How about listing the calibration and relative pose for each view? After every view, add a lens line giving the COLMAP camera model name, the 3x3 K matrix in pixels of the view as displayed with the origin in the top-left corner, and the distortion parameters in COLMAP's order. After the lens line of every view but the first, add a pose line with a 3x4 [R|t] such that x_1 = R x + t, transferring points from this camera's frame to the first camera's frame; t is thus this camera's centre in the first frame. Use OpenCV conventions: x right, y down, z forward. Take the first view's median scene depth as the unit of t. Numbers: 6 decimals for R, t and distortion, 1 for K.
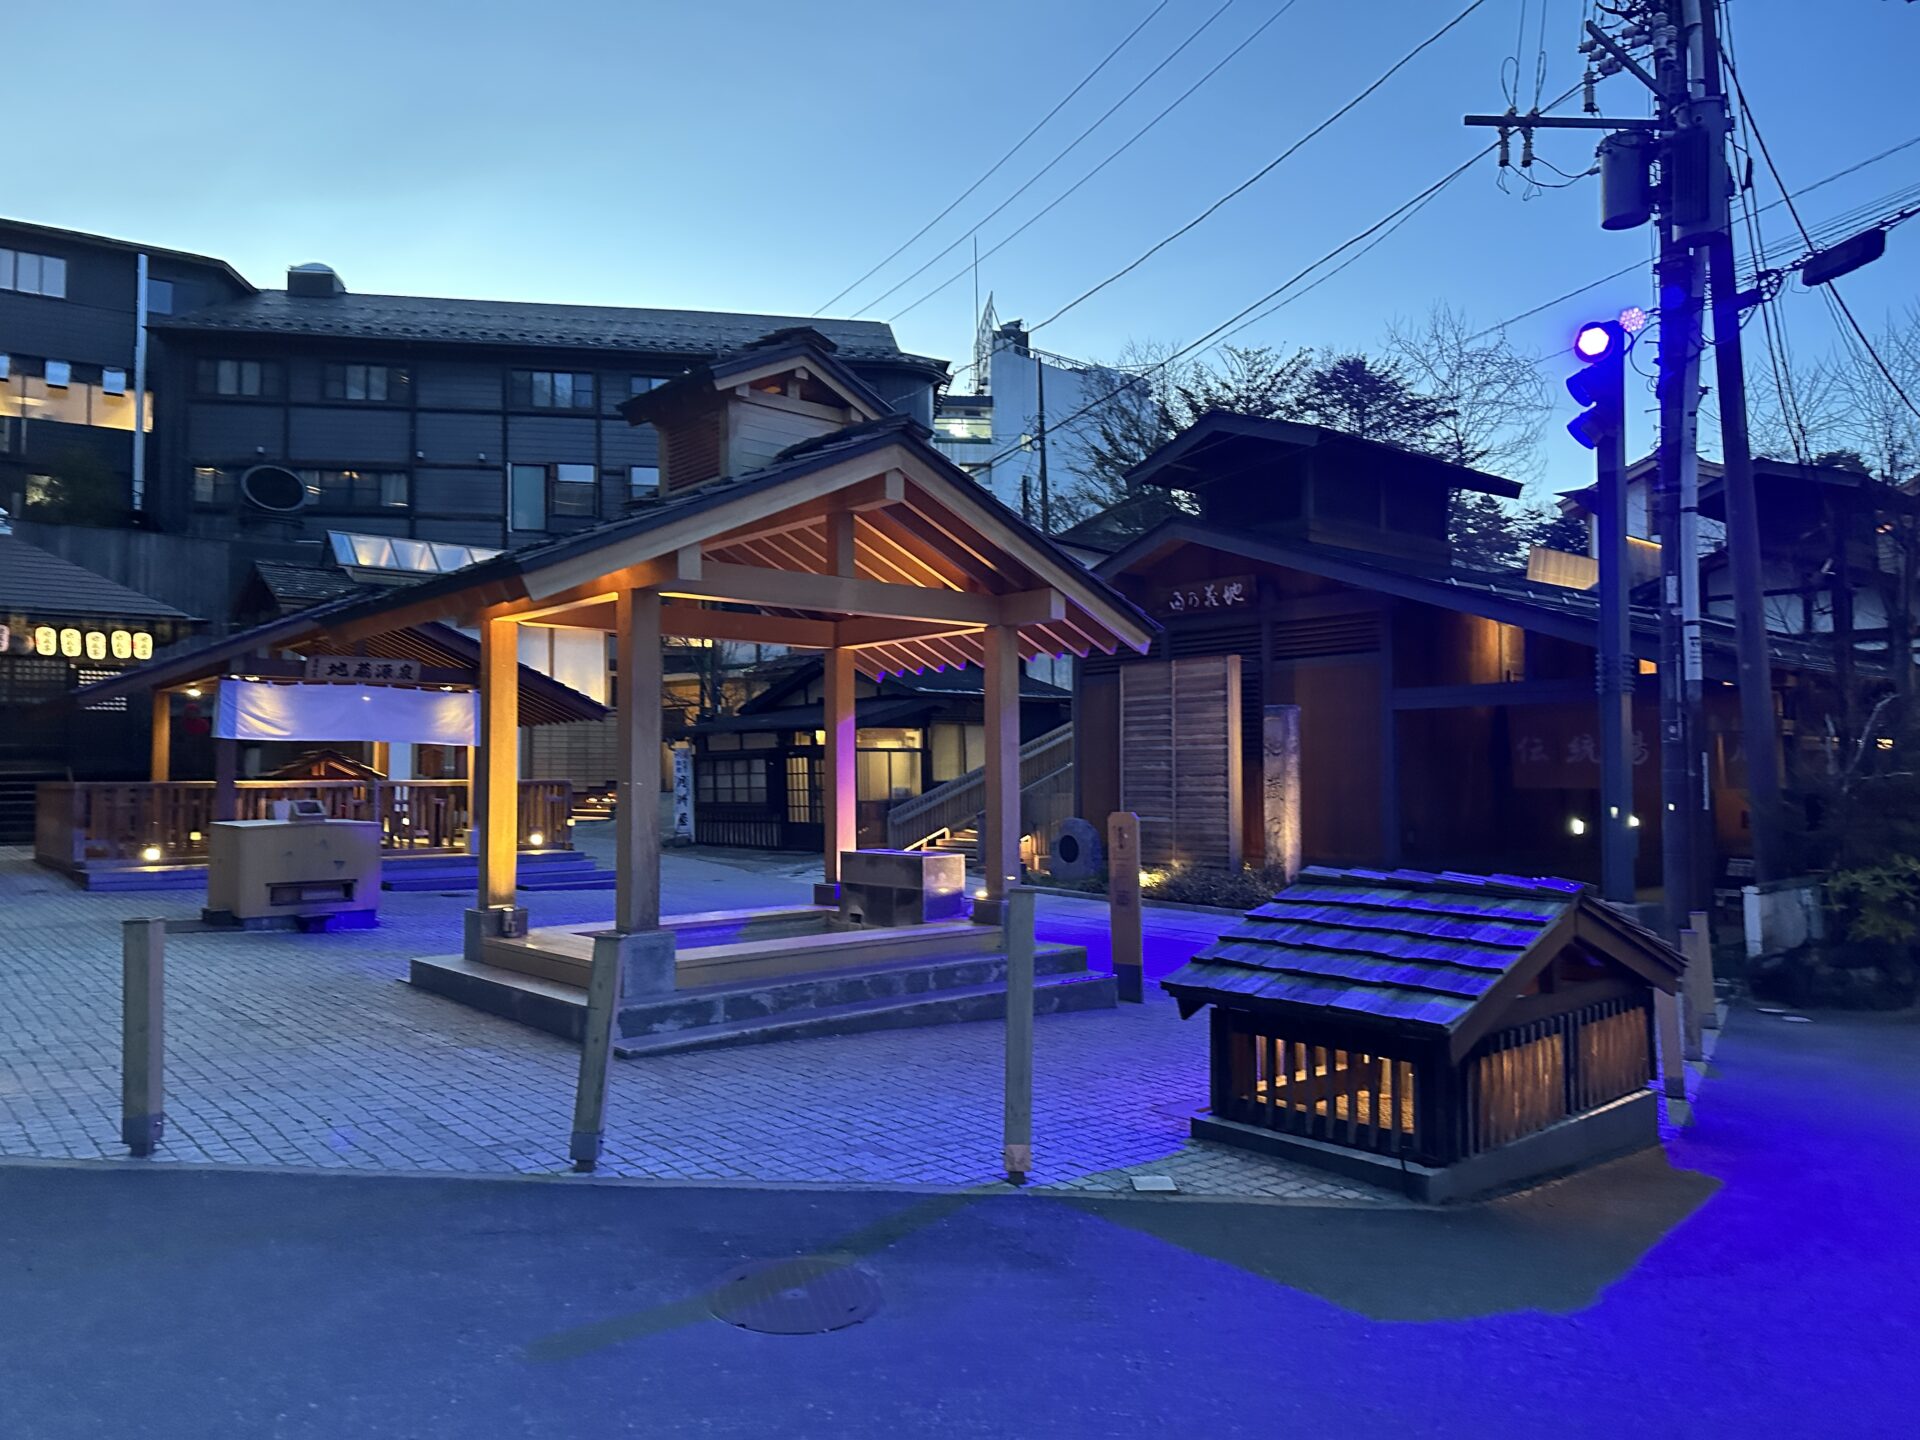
lens RADIAL K [[1336.8, 0, 973.8], [0, 1336.8, 725.5], [0, 0, 1]] dist [0.043804, -0.045287]
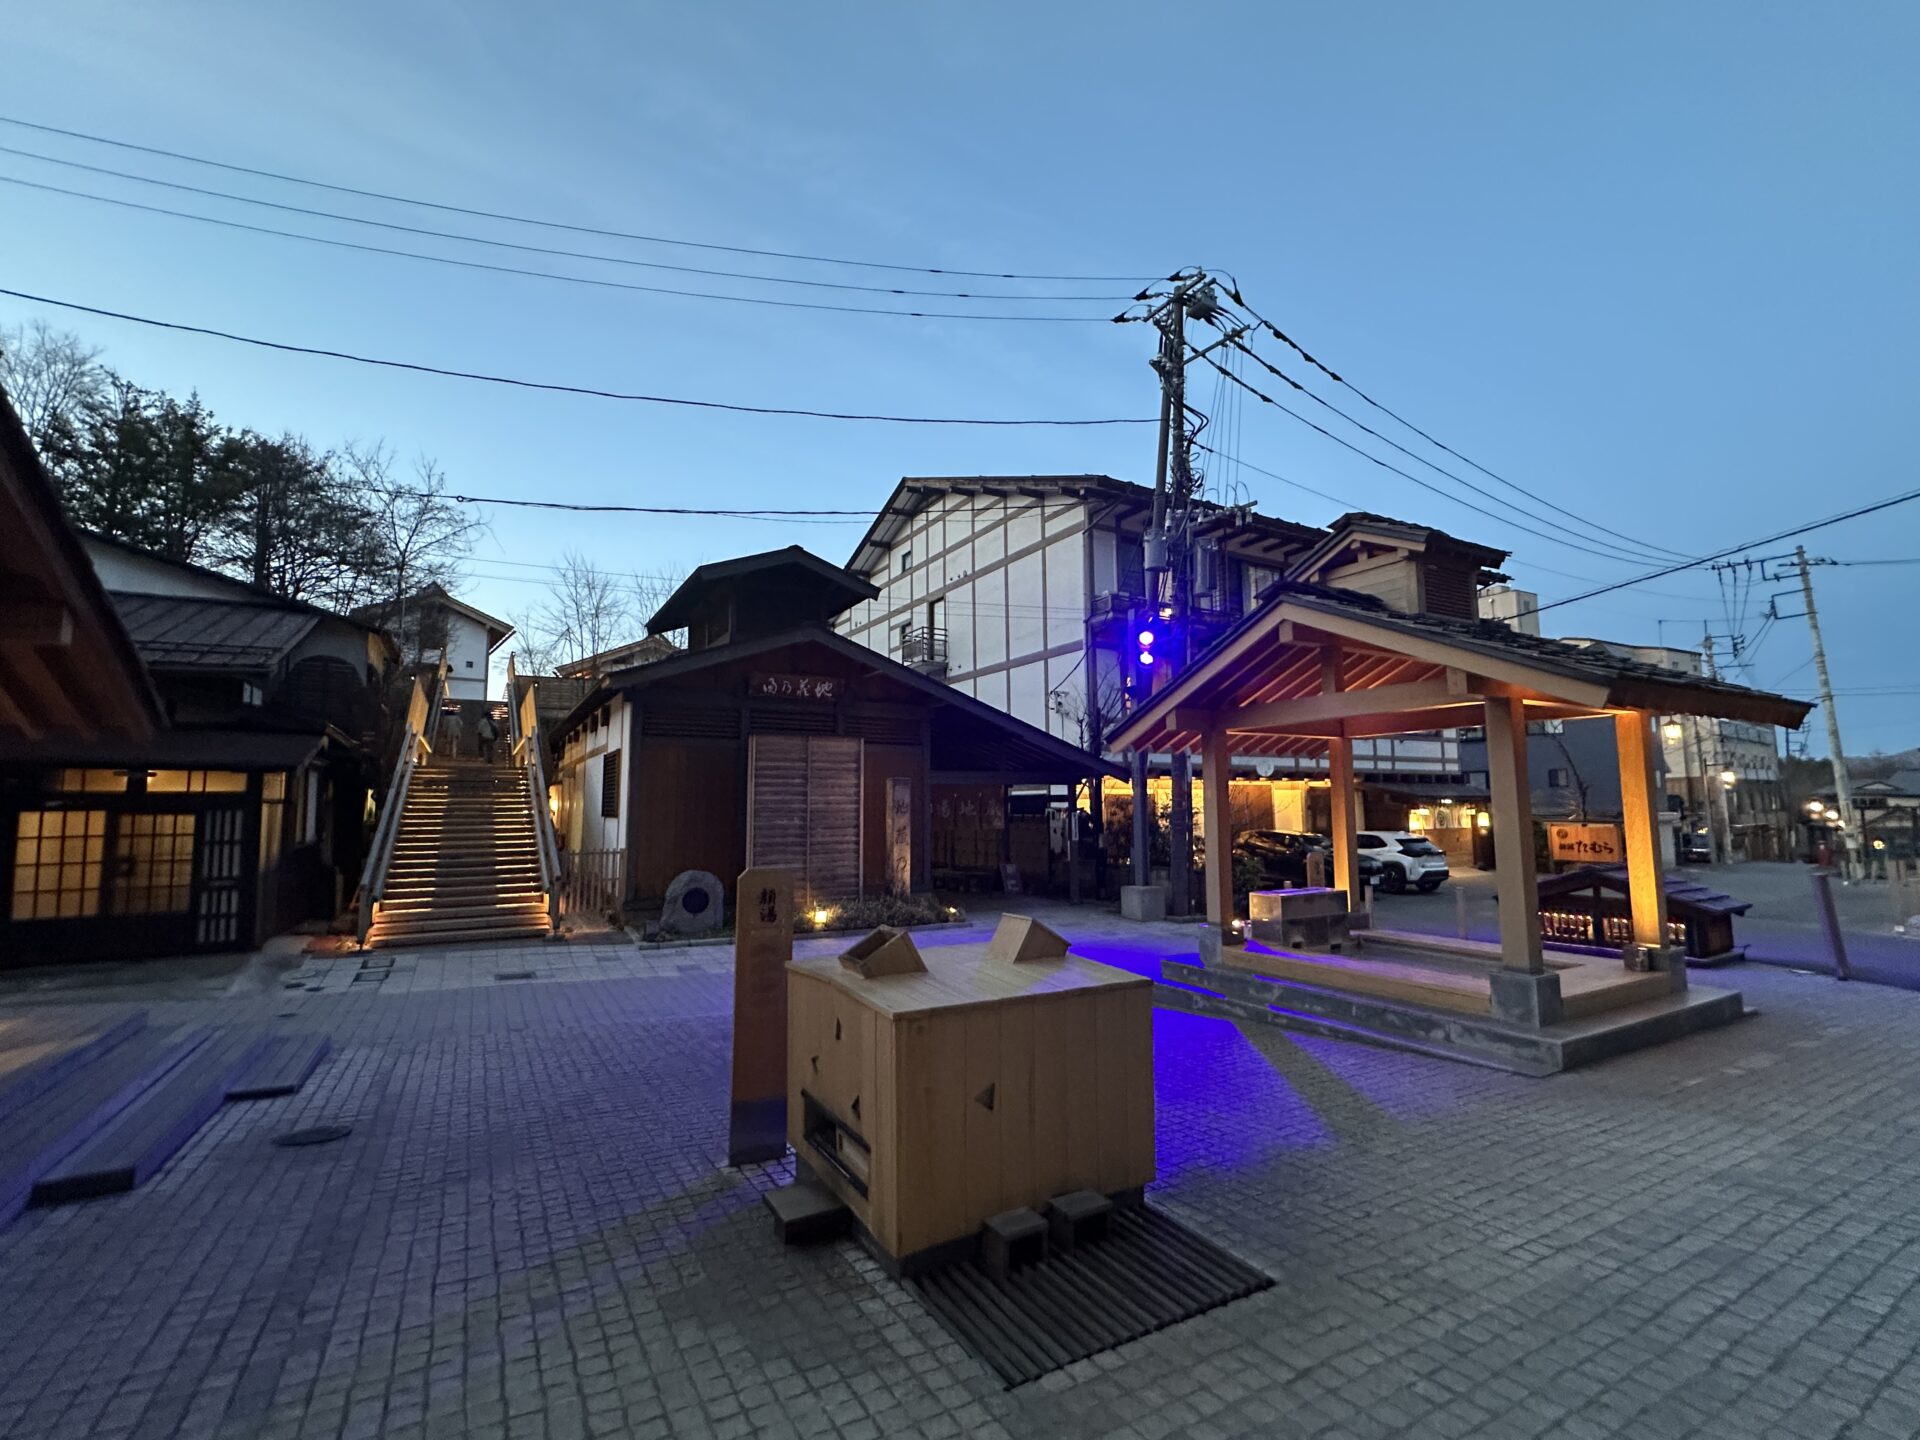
lens RADIAL K [[841.6, 0, 956.4], [0, 841.6, 722.8], [0, 0, 1]] dist [-0.000133, -0.000030]
pose [[0.204096, 0.103886, 0.973423, -0.584594], [-0.031040, 0.994540, -0.099631, 0.012920], [-0.978459, -0.009880, 0.206206, 0.699076]]
